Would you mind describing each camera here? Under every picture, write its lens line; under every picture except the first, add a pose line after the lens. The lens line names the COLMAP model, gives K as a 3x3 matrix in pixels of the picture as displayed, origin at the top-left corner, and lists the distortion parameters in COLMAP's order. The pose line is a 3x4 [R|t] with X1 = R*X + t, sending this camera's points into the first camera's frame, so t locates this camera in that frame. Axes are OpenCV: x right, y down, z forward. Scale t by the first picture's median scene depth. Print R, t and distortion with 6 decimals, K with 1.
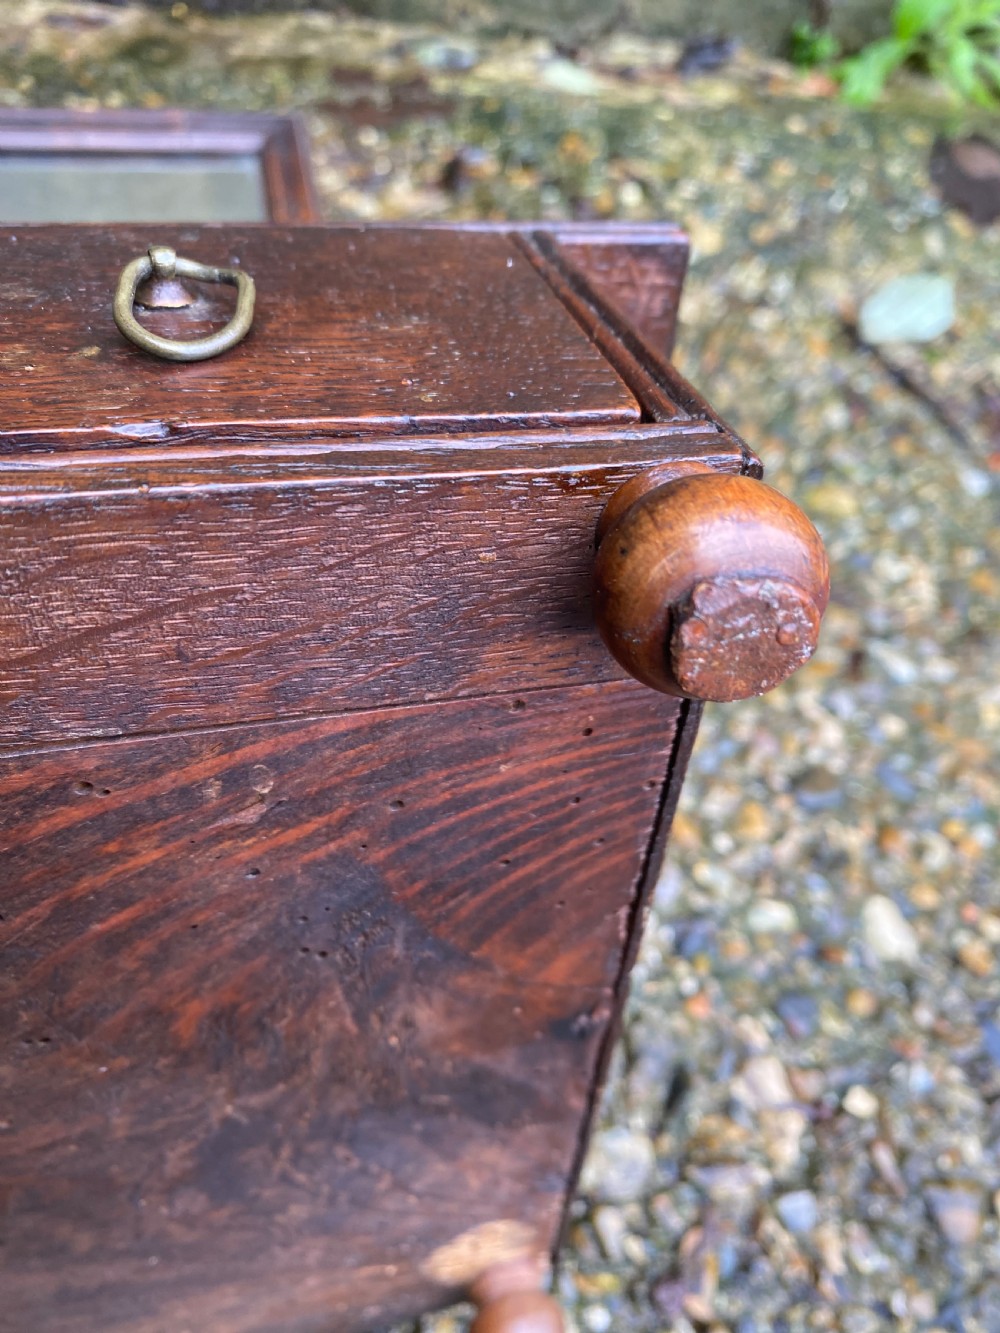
lens RADIAL K [[1020.9, 0, 502.1], [0, 1020.9, 673.2], [0, 0, 1]] dist [0.011111, -0.006076]
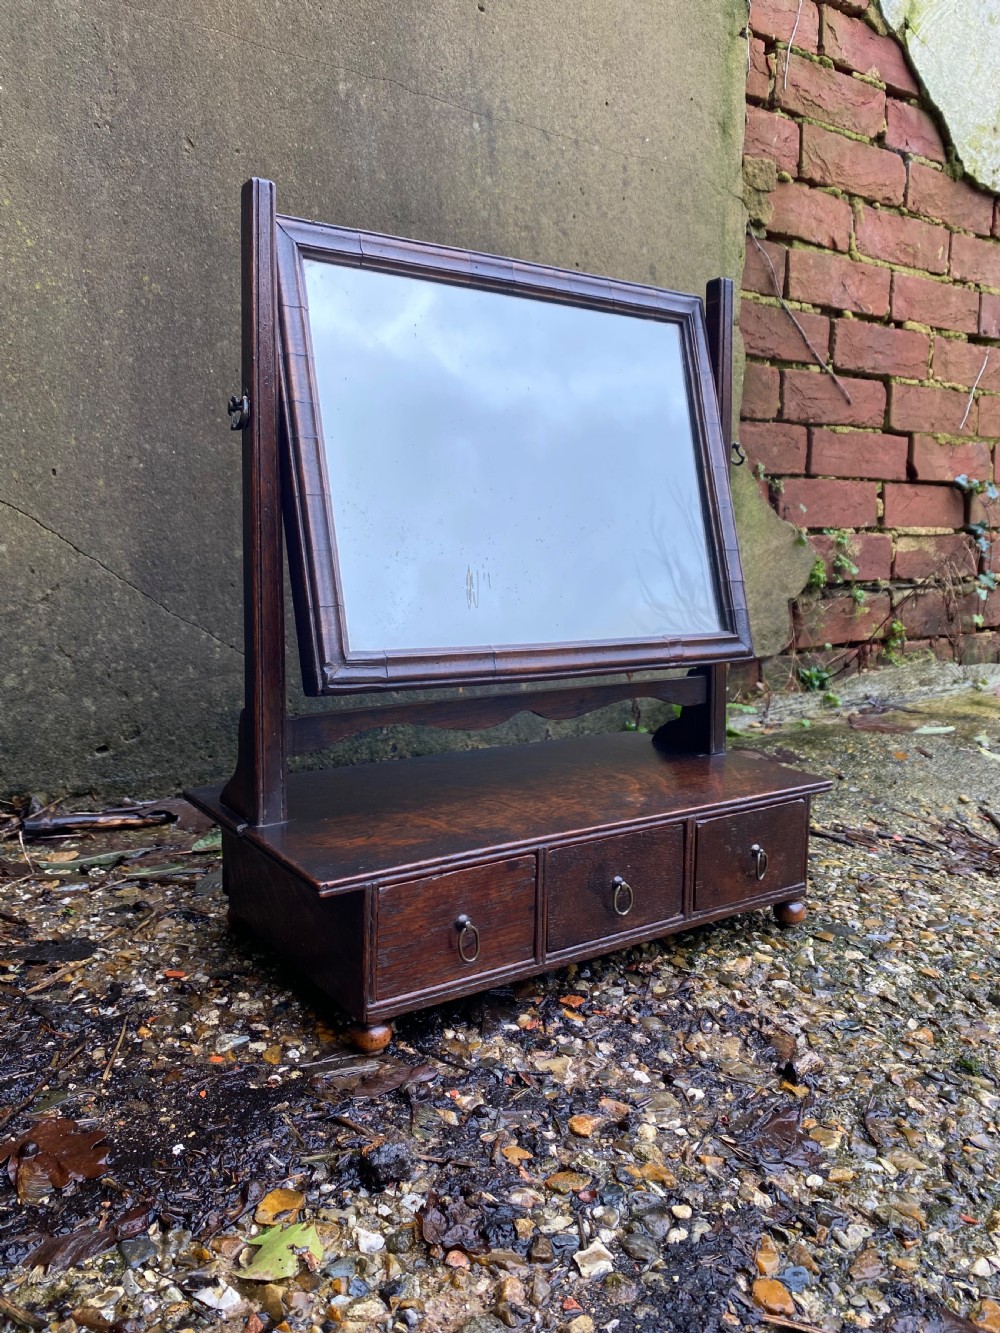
lens RADIAL K [[1020.9, 0, 503.9], [0, 1020.9, 651.1], [0, 0, 1]] dist [0.011111, -0.006076]
pose [[0.911567, -0.162600, 0.377633, -1.266144], [0.379250, 0.687258, -0.619553, 0.728860], [-0.158792, 0.707982, 0.688148, -0.730434]]
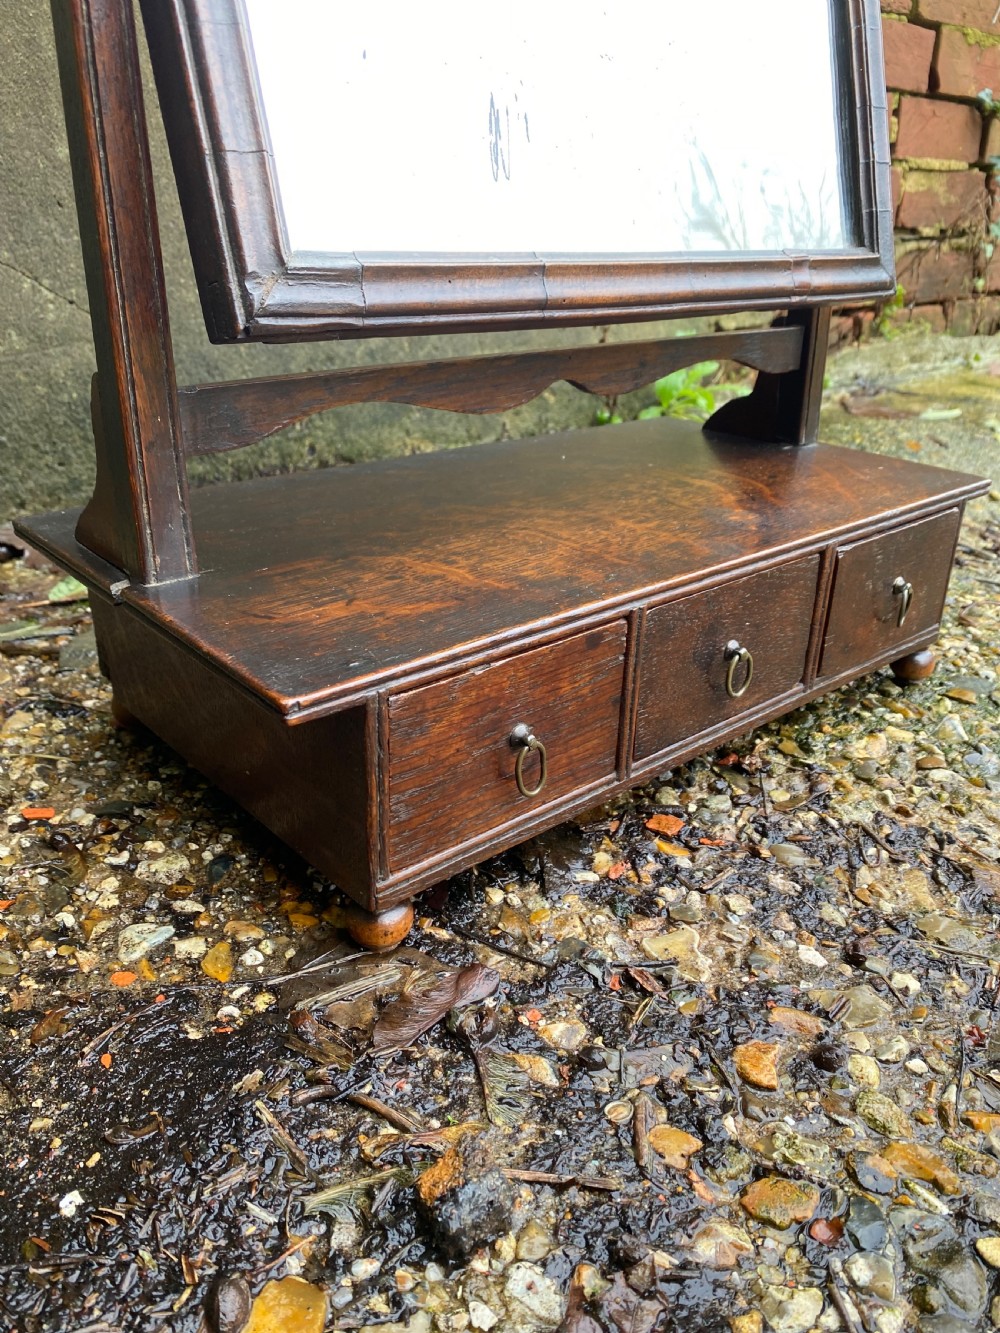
lens RADIAL K [[1020.9, 0, 494.9], [0, 1020.9, 672.0], [0, 0, 1]] dist [0.011111, -0.006076]
pose [[0.865090, -0.307003, 0.396696, -1.168372], [0.449348, 0.825783, -0.340836, 0.259071], [-0.222948, 0.473108, 0.852328, -0.140612]]
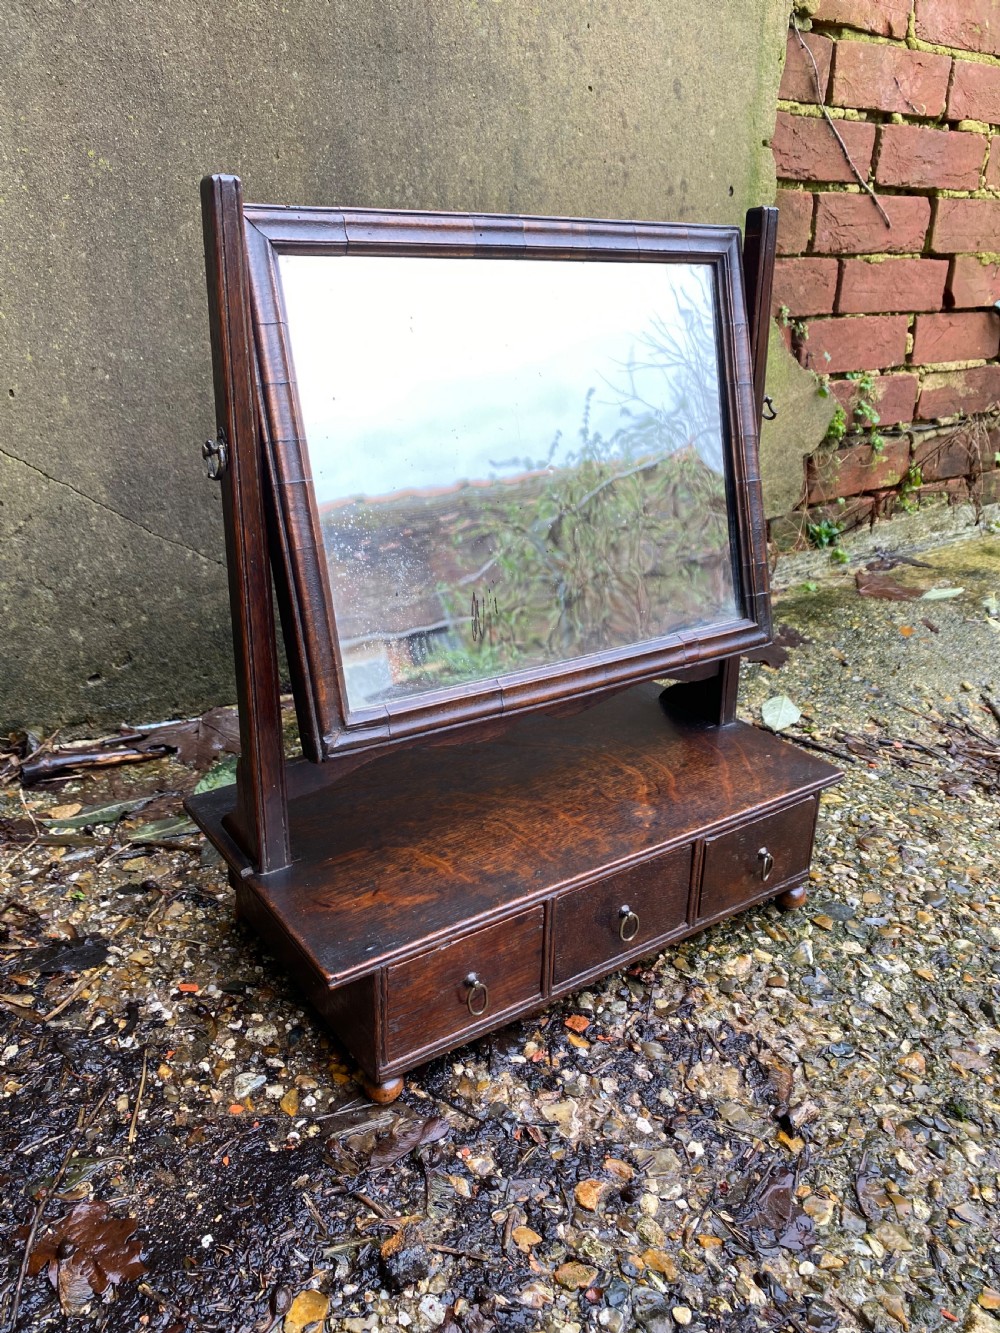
lens RADIAL K [[1020.9, 0, 492.9], [0, 1020.9, 659.6], [0, 0, 1]] dist [0.011111, -0.006076]
pose [[0.912642, -0.251078, 0.322559, -1.149772], [0.376923, 0.822245, -0.426429, 0.280455], [-0.158156, 0.510757, 0.845053, -0.949854]]
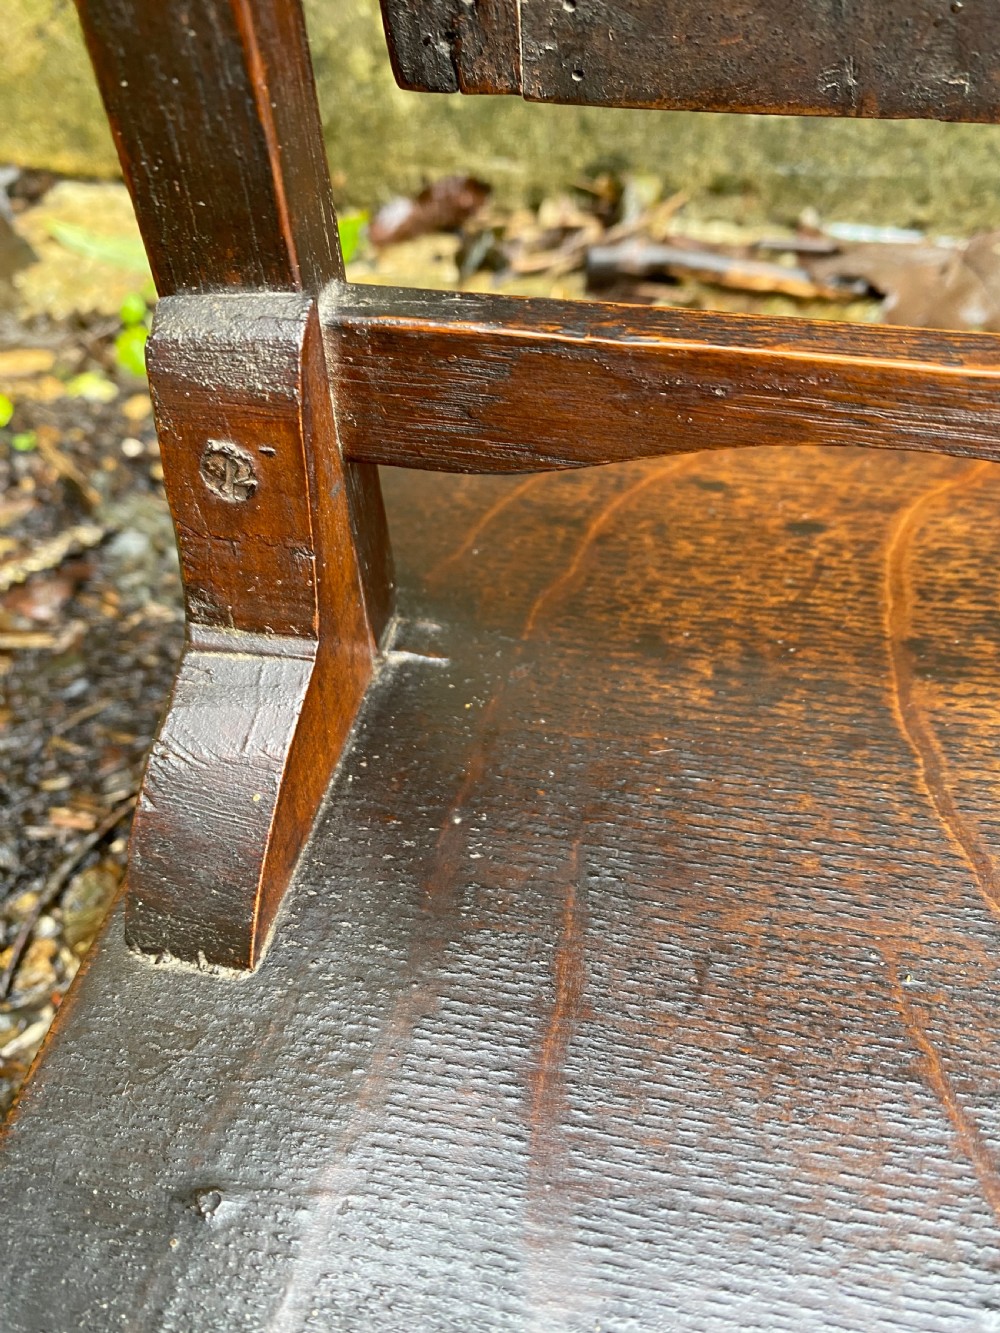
lens RADIAL K [[1020.9, 0, 492.6], [0, 1020.9, 627.0], [0, 0, 1]] dist [0.011111, -0.006076]
pose [[0.937546, 0.100528, -0.333019, -1.095195], [-0.146643, 0.982328, -0.116309, -0.386659], [0.315442, 0.157880, 0.935719, 0.343804]]
